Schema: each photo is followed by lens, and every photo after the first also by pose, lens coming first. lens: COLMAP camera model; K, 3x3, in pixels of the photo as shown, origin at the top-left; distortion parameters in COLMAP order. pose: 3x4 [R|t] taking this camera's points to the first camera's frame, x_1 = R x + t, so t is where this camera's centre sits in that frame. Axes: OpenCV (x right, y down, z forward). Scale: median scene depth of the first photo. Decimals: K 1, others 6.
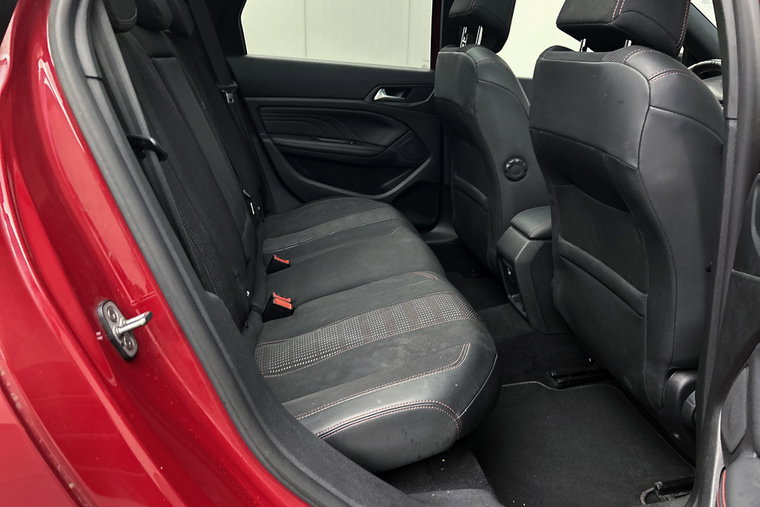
lens RADIAL K [[576.9, 0, 378.6], [0, 576.9, 250.3], [0, 0, 1]] dist [0.058533, -0.067800]
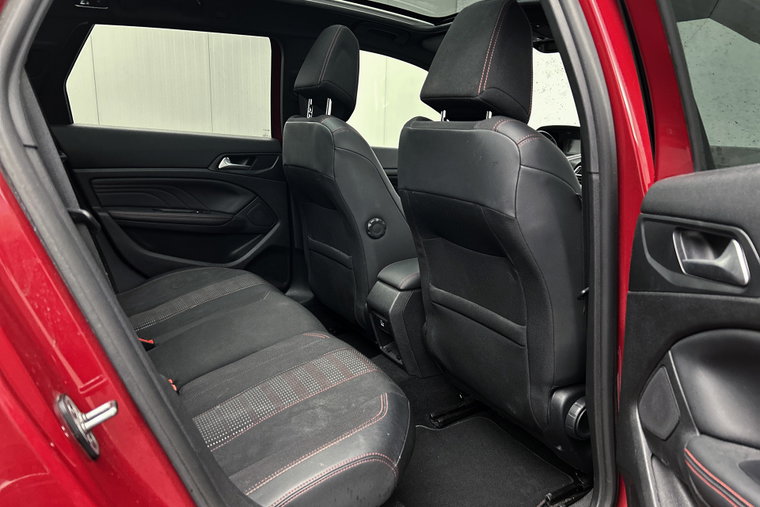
lens RADIAL K [[576.9, 0, 372.9], [0, 576.9, 258.8], [0, 0, 1]] dist [0.058533, -0.067800]
pose [[0.941832, -0.076884, 0.327172, -0.167219], [0.108768, 0.990821, -0.080272, 0.002627], [-0.317997, 0.111189, 0.941549, 0.002795]]
